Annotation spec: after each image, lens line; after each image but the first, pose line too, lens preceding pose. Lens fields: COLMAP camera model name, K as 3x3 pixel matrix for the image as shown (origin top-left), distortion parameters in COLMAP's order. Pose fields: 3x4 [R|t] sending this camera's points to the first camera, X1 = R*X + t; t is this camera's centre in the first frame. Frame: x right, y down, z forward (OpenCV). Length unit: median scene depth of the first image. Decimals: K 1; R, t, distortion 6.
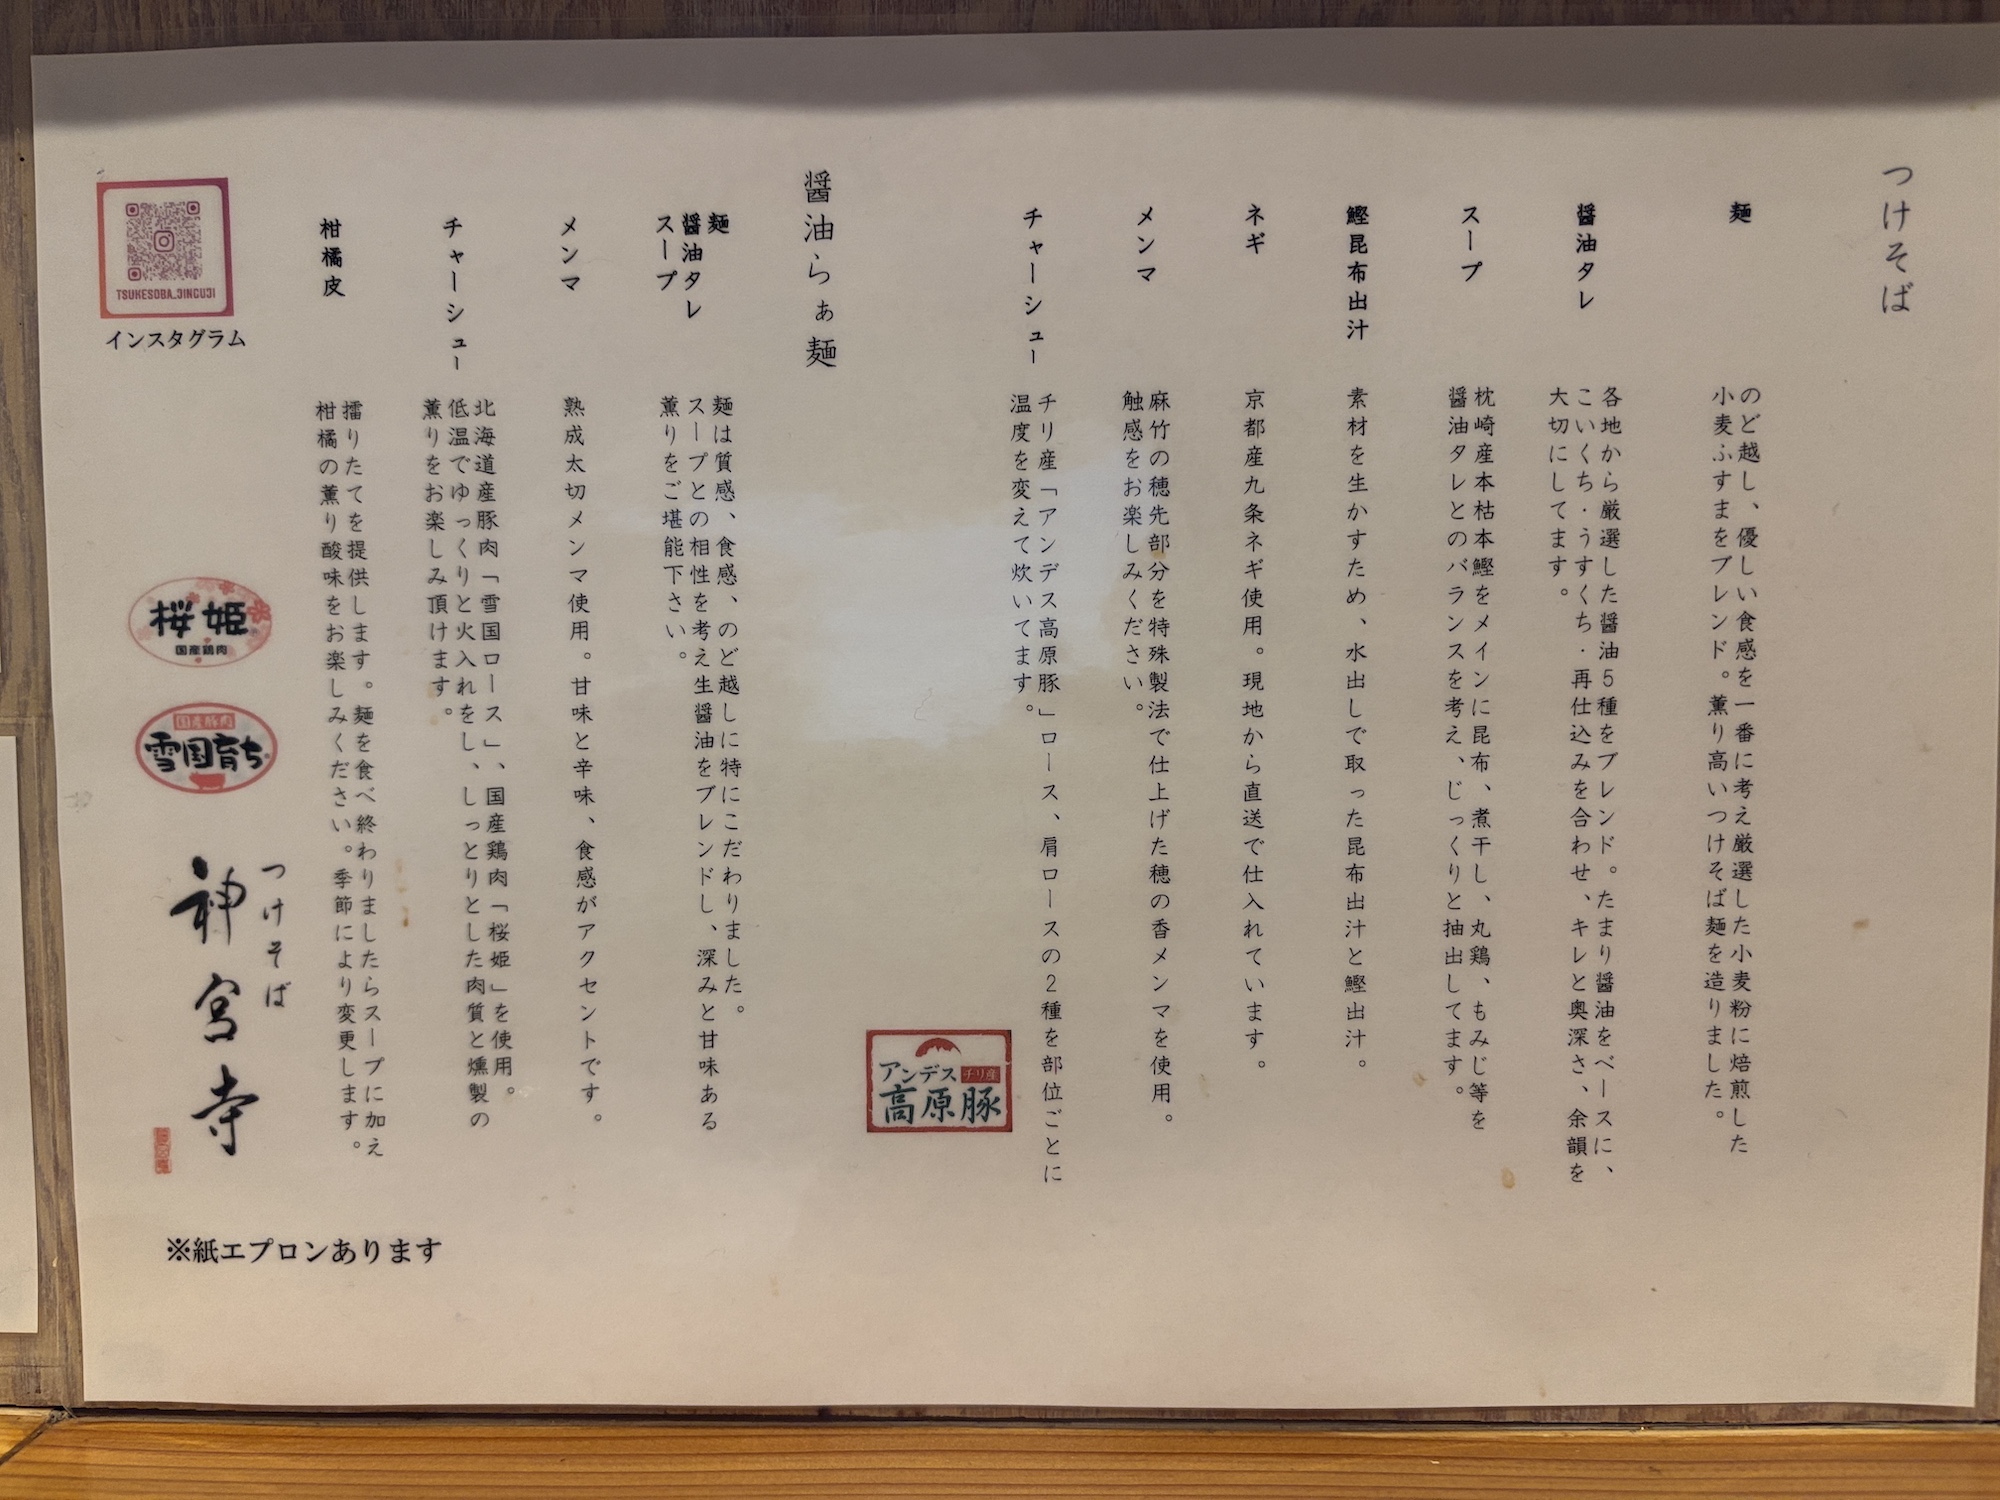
lens RADIAL K [[1567.5, 0, 1000.0], [0, 1567.5, 750.0], [0, 0, 1]] dist [0.064229, -0.100918]
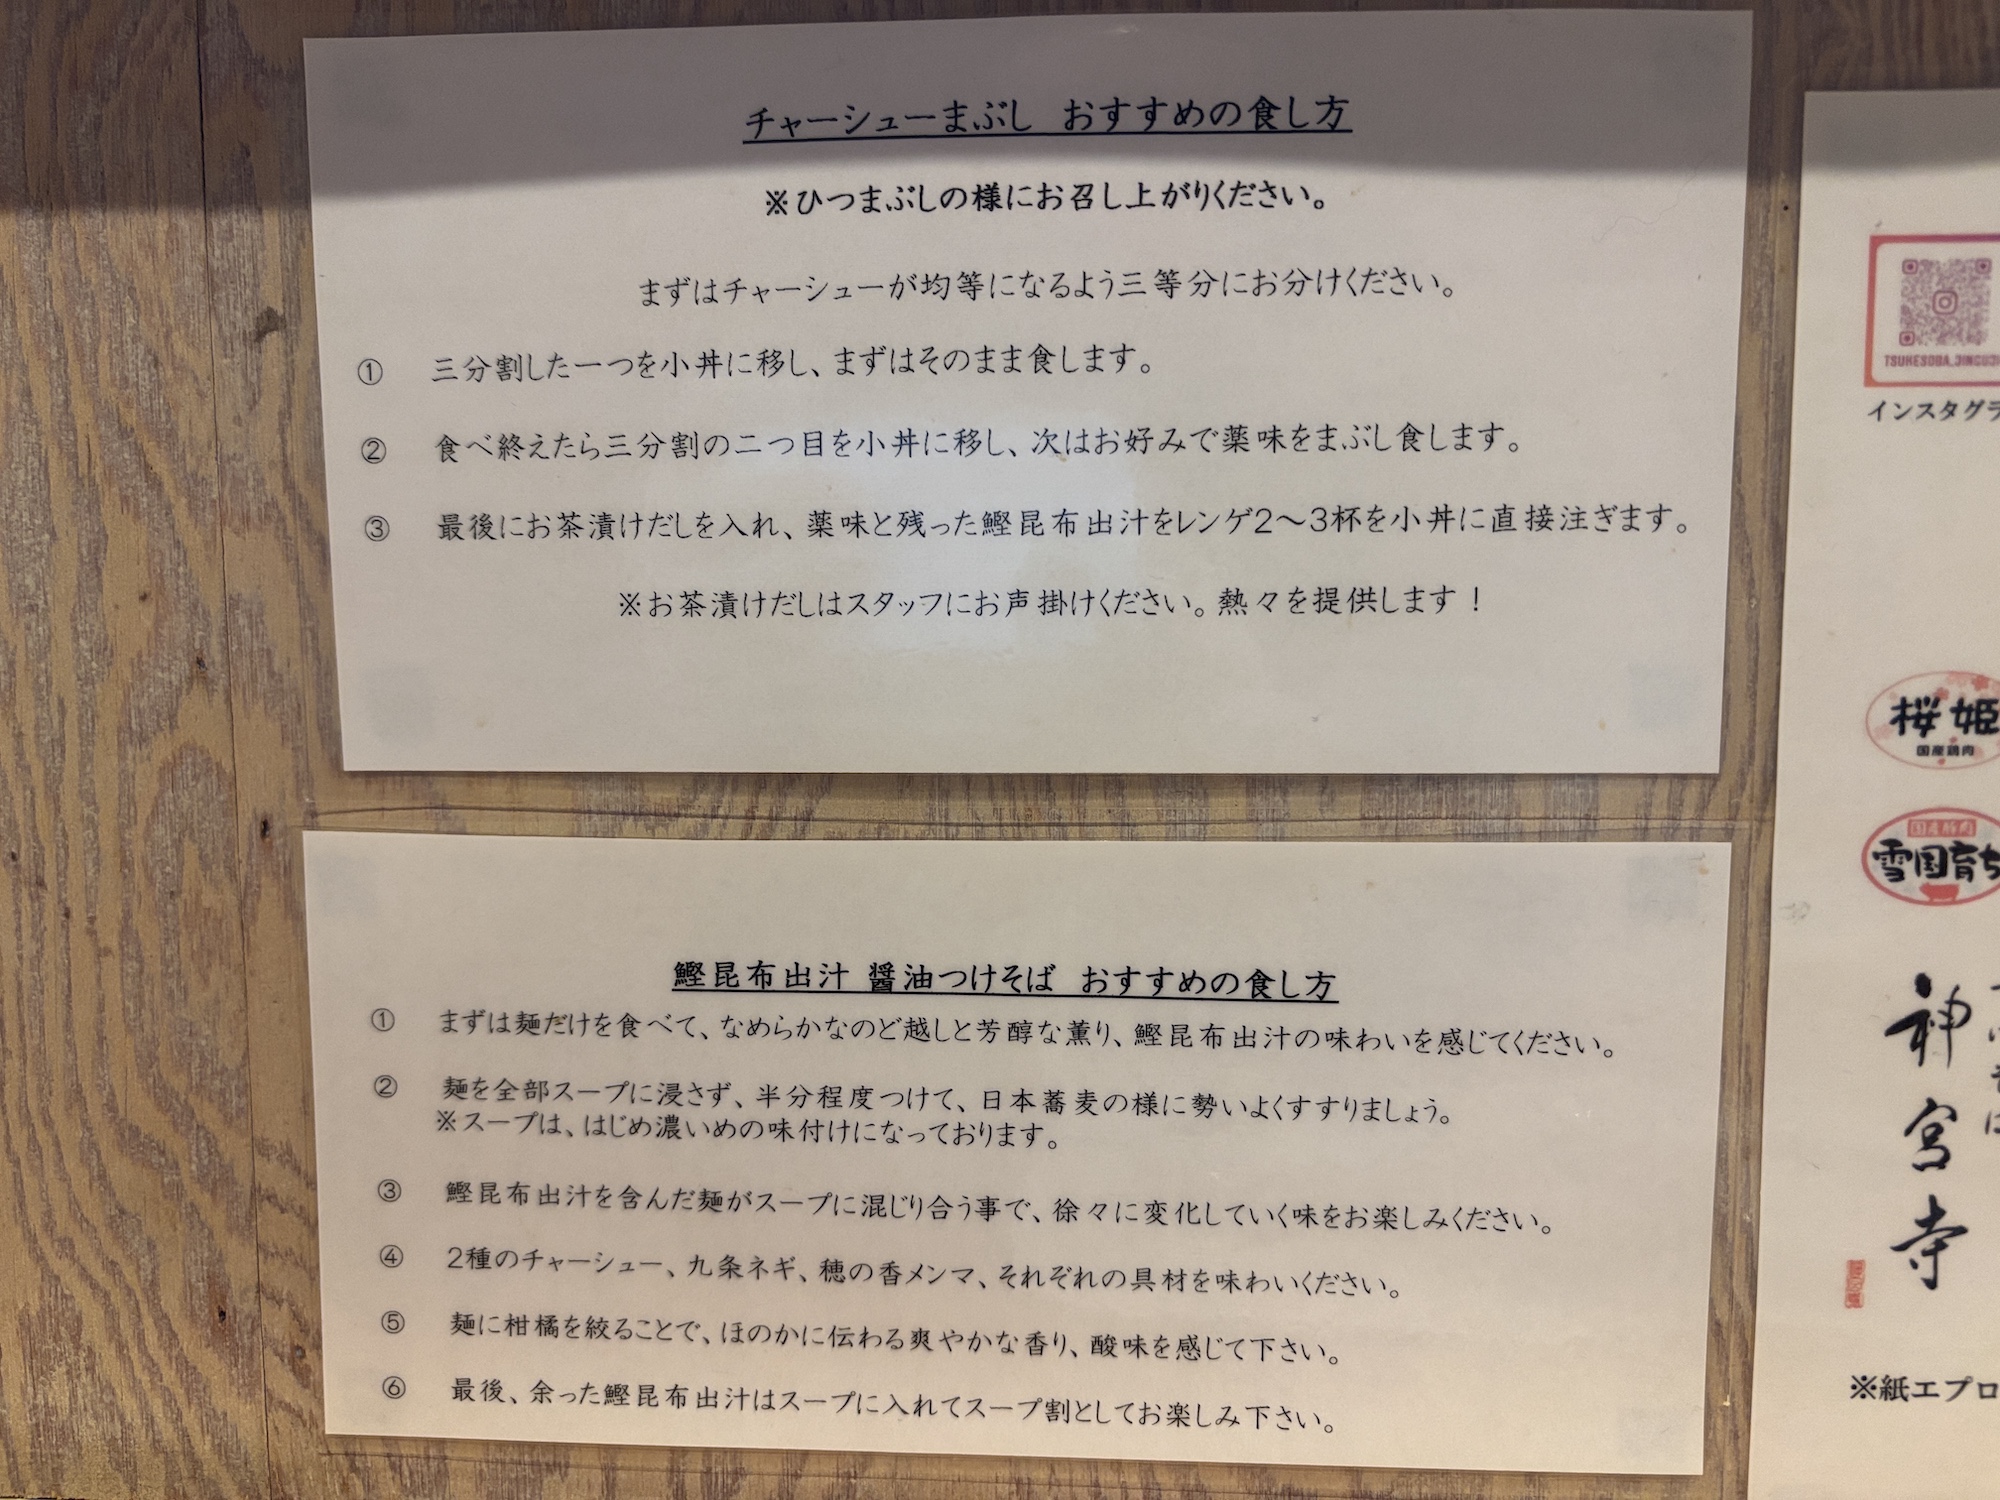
lens RADIAL K [[1567.5, 0, 1000.0], [0, 1567.5, 750.0], [0, 0, 1]] dist [0.064229, -0.100918]
pose [[0.999415, 0.006440, -0.033589, -1.016675], [-0.005056, 0.999141, 0.041128, -0.098067], [0.033825, -0.040934, 0.998589, 0.066652]]
